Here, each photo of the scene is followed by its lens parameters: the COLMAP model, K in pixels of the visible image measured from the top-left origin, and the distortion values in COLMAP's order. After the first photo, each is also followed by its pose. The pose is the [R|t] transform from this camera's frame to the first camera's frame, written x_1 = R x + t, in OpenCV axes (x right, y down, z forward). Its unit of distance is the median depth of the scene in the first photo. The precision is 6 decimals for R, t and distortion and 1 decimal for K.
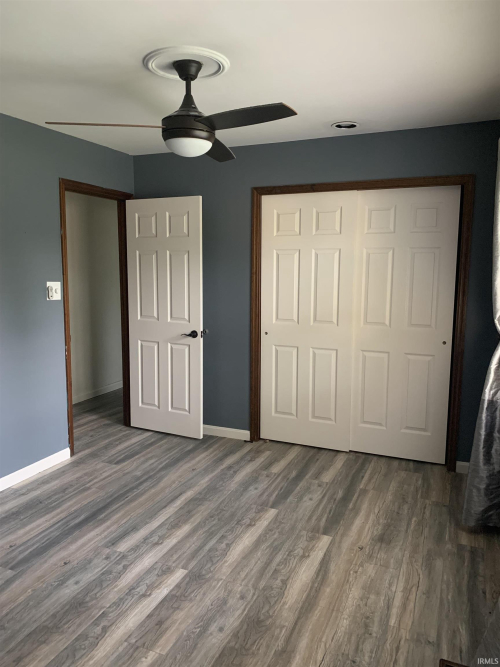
lens RADIAL K [[508.7, 0, 248.3], [0, 508.7, 337.3], [0, 0, 1]] dist [0.006364, -0.011248]
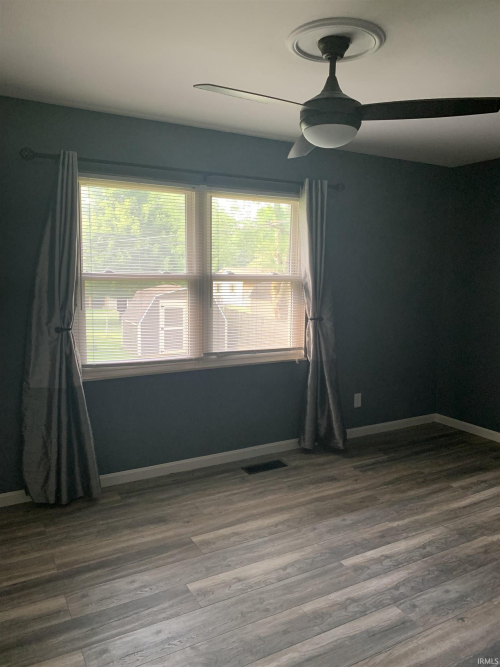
lens RADIAL K [[508.7, 0, 247.3], [0, 508.7, 329.9], [0, 0, 1]] dist [0.006364, -0.011248]
pose [[-0.791706, -0.090351, 0.604184, -0.468567], [0.062842, 0.971711, 0.227659, -0.218014], [-0.607661, 0.218208, -0.763631, 1.518600]]
